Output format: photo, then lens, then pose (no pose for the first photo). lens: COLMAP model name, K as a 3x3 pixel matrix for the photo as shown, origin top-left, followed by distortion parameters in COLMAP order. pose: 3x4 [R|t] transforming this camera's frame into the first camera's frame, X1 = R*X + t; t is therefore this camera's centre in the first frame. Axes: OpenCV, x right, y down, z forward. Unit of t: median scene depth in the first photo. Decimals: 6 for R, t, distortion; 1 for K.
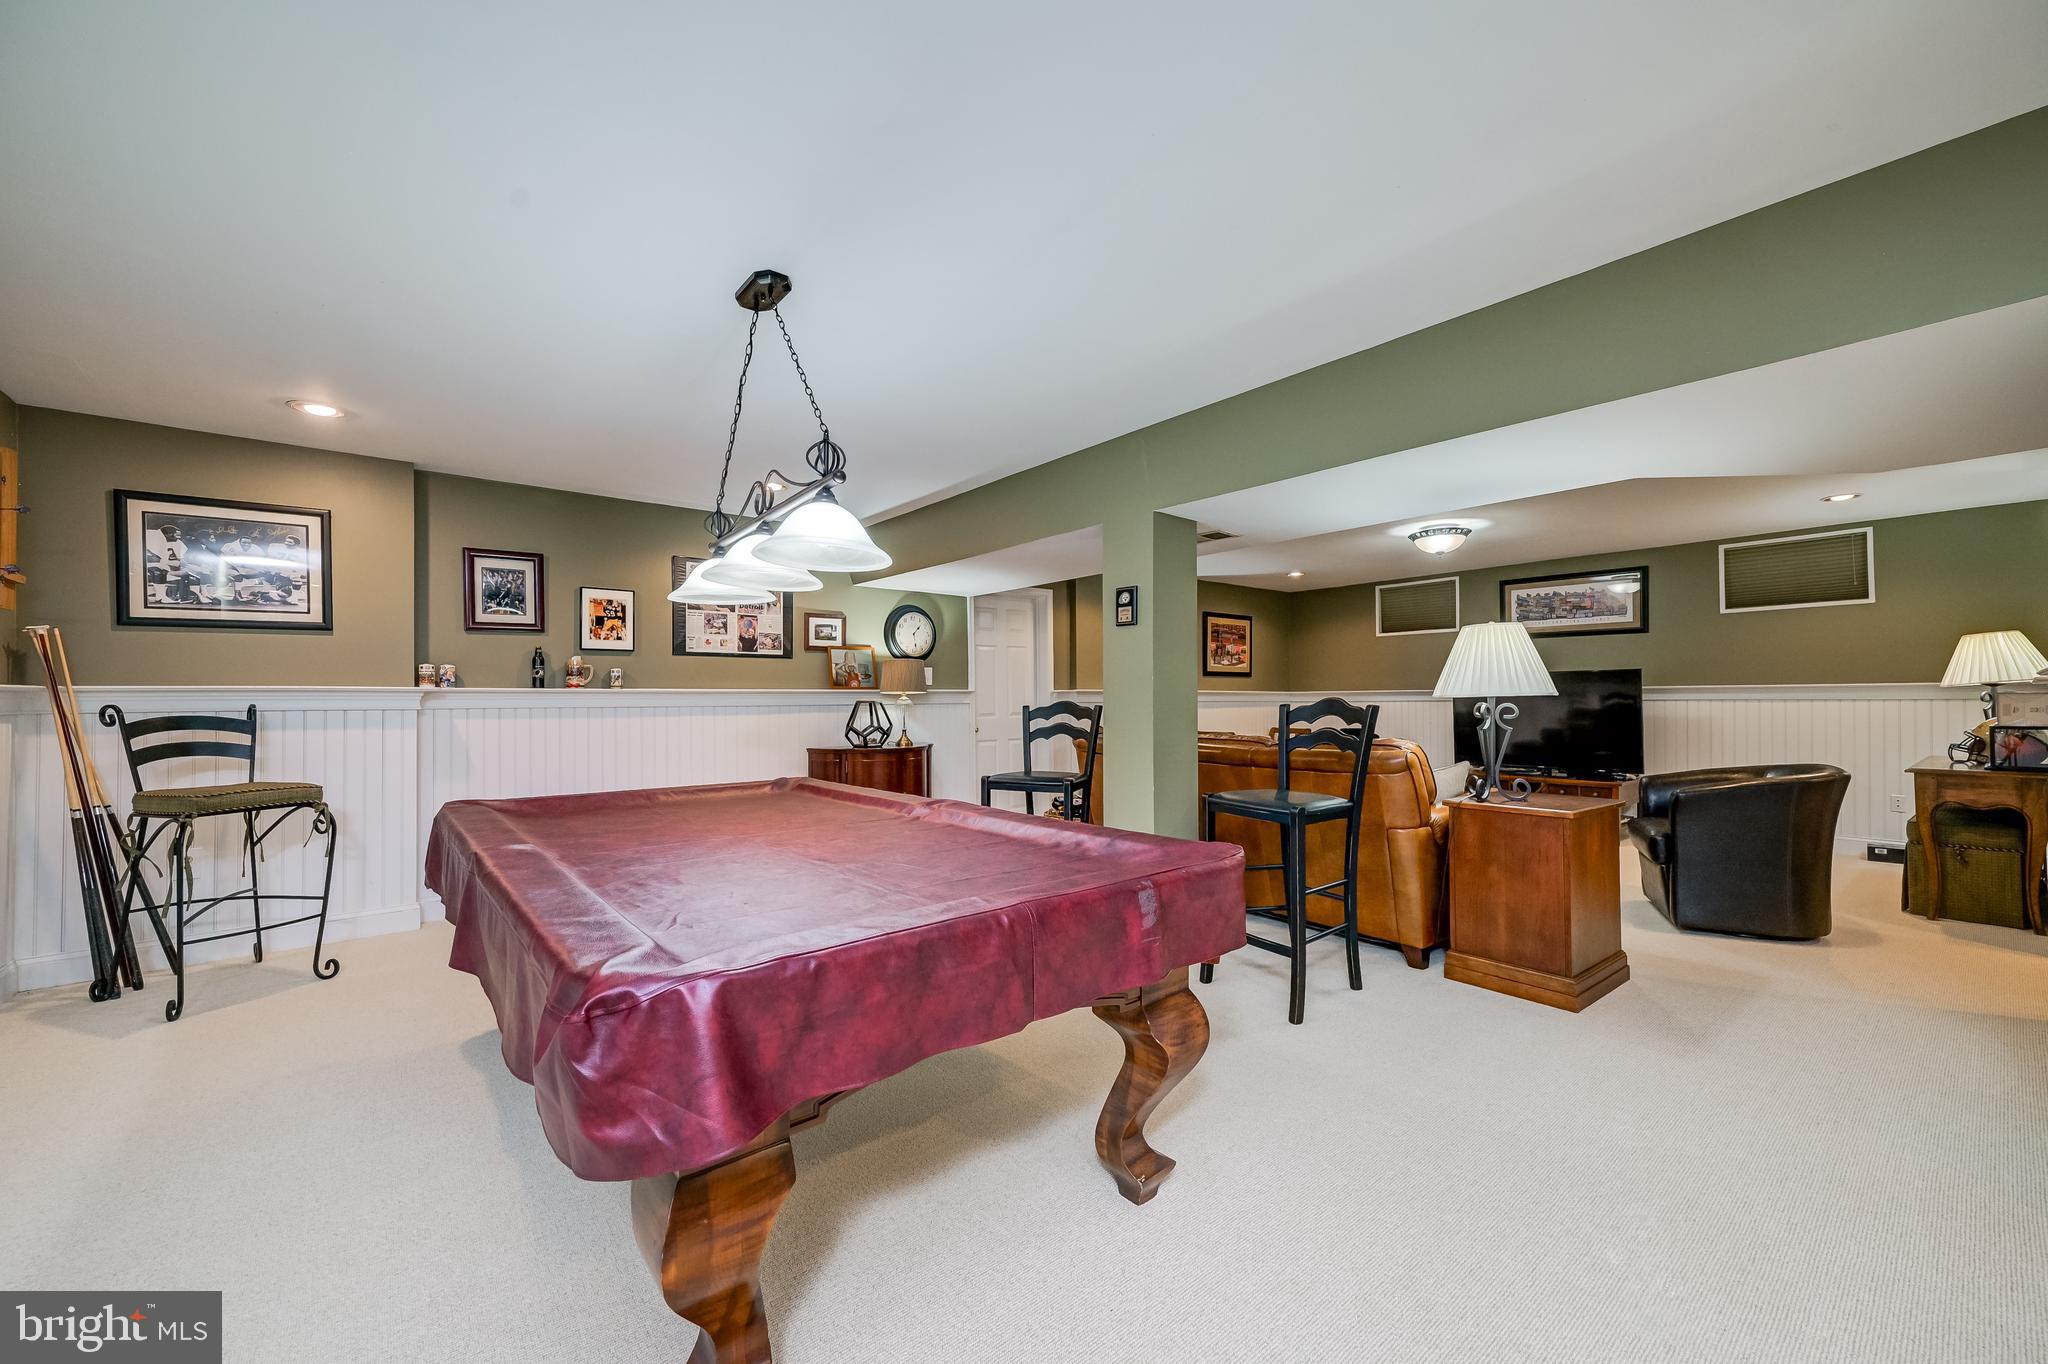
lens RADIAL K [[812.0, 0, 1027.8], [0, 812.0, 690.8], [0, 0, 1]] dist [0.010668, 0.000108]
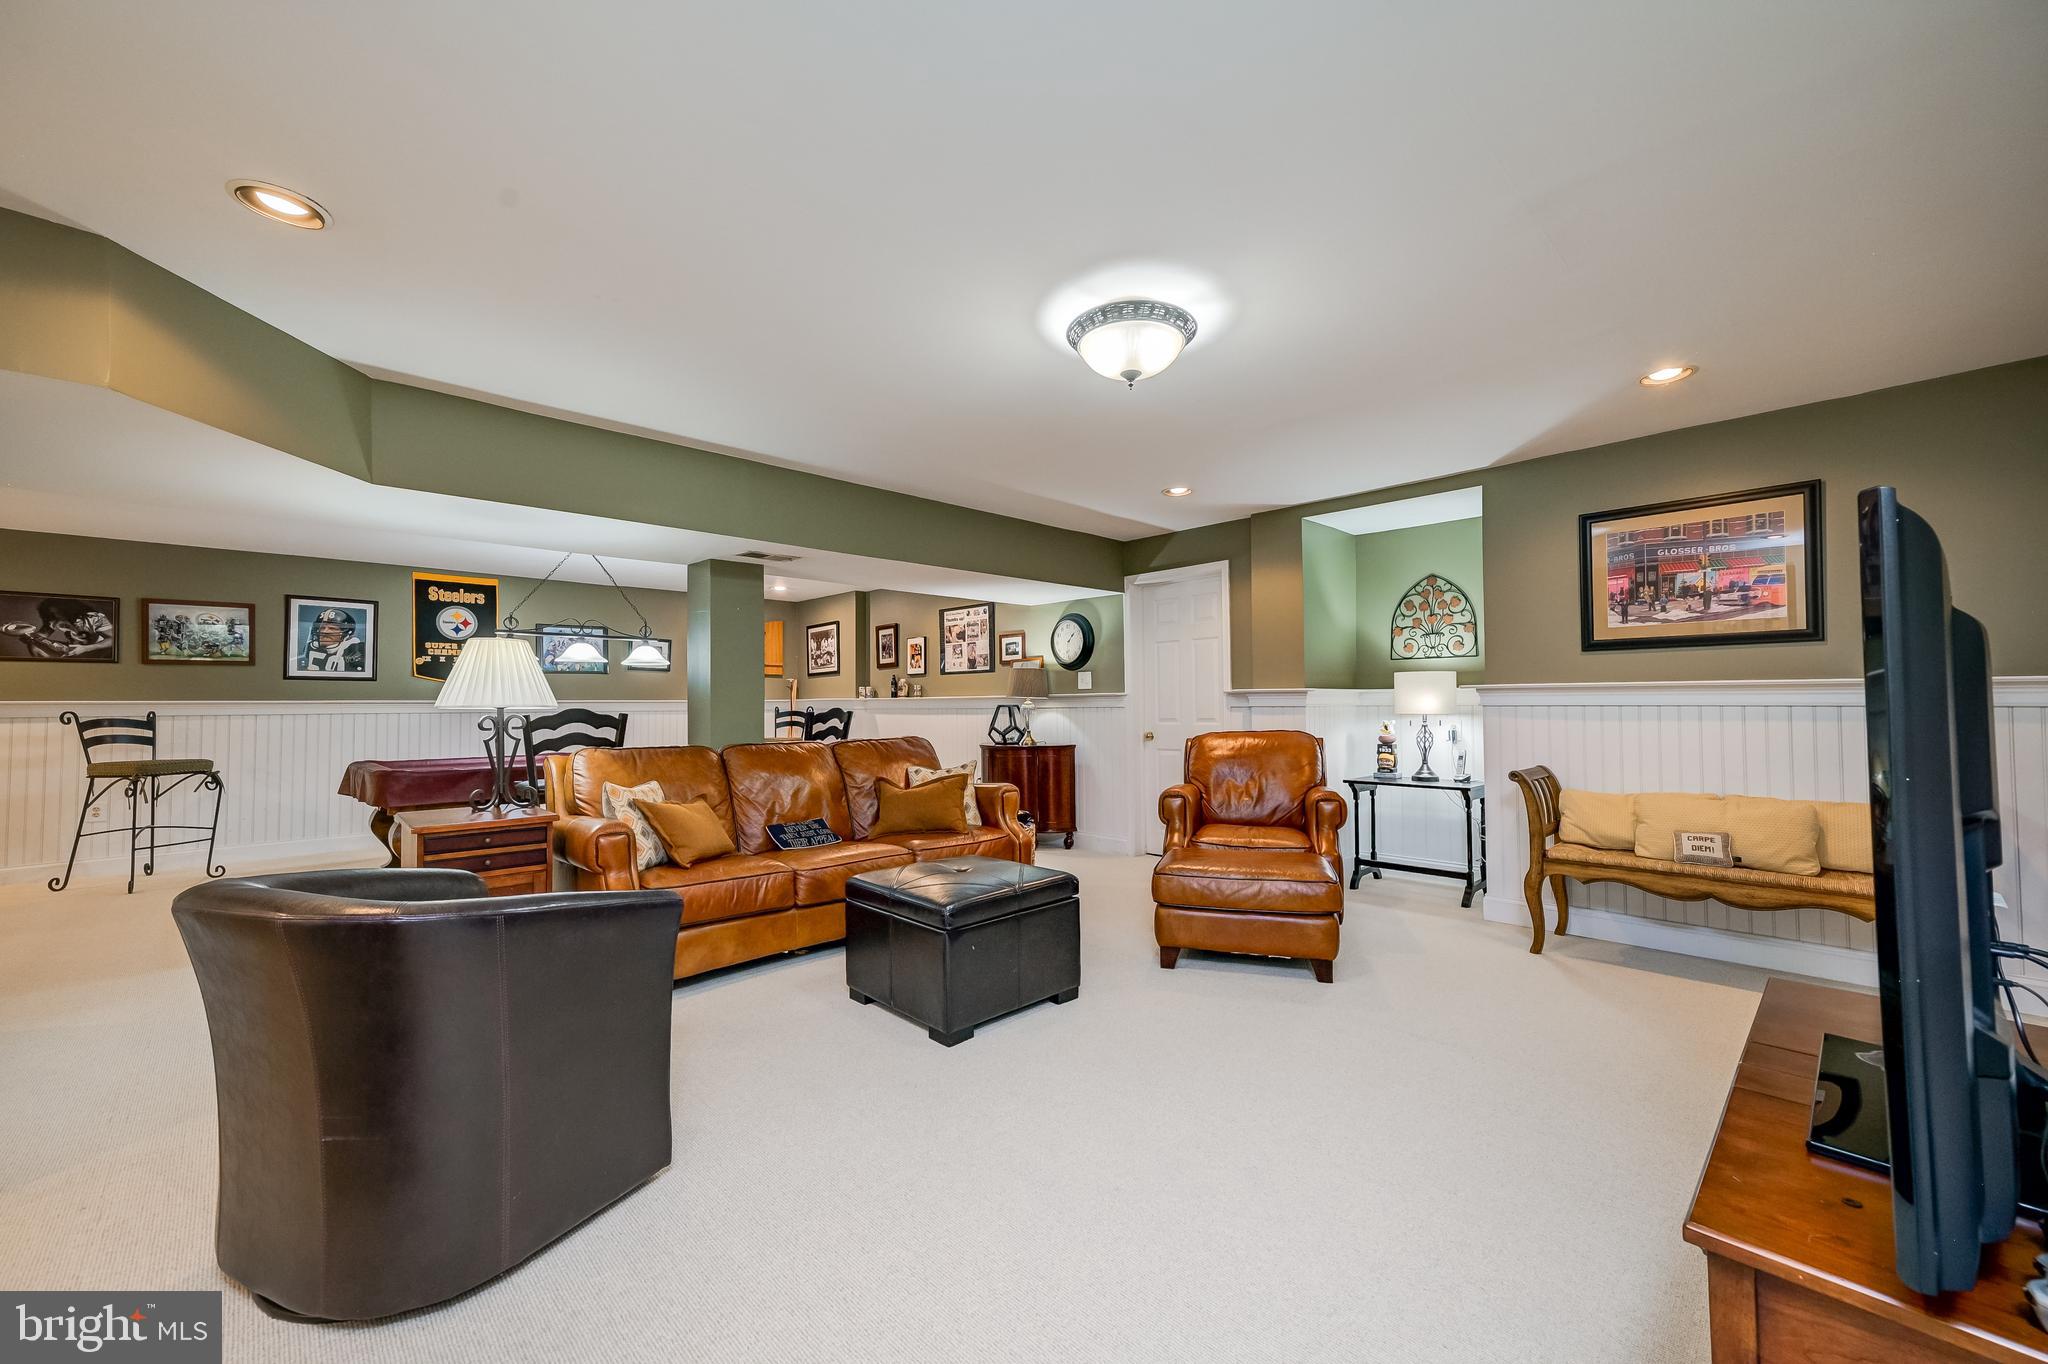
lens RADIAL K [[812.0, 0, 1027.8], [0, 812.0, 690.8], [0, 0, 1]] dist [0.010668, 0.000108]
pose [[0.077246, -0.022082, -0.996767, 0.973623], [0.009334, 0.999727, -0.021424, 0.017644], [0.996968, -0.007649, 0.077431, 0.938535]]
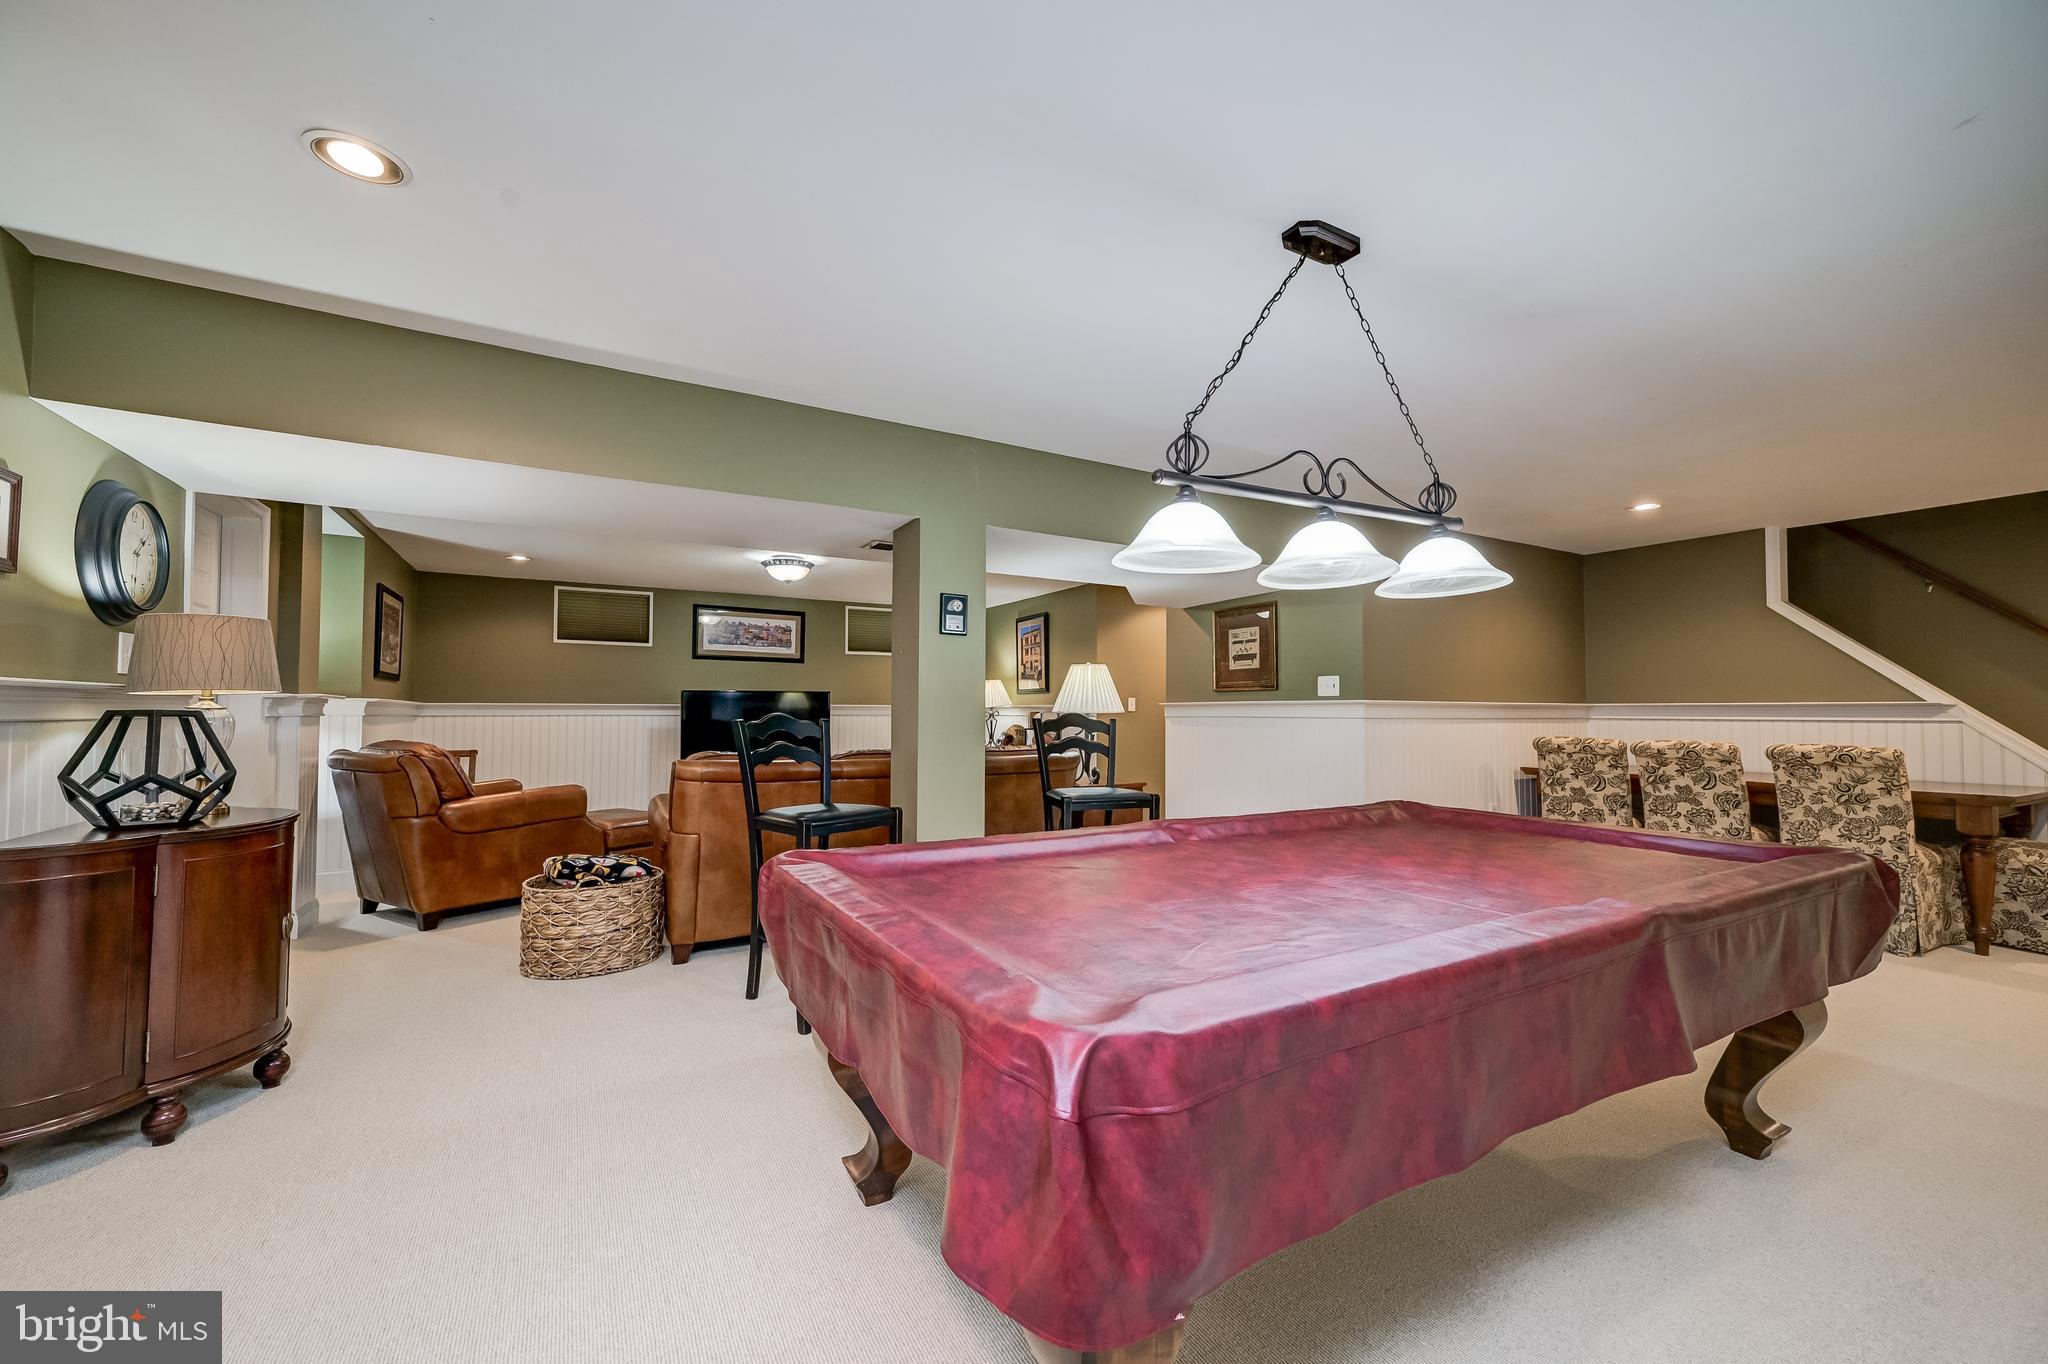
lens RADIAL K [[812.0, 0, 1027.8], [0, 812.0, 690.8], [0, 0, 1]] dist [0.010668, 0.000108]
pose [[0.148028, 0.033077, 0.988430, -0.532276], [-0.015612, 0.999394, -0.031106, 0.008420], [-0.988860, -0.010826, 0.148455, 0.515896]]
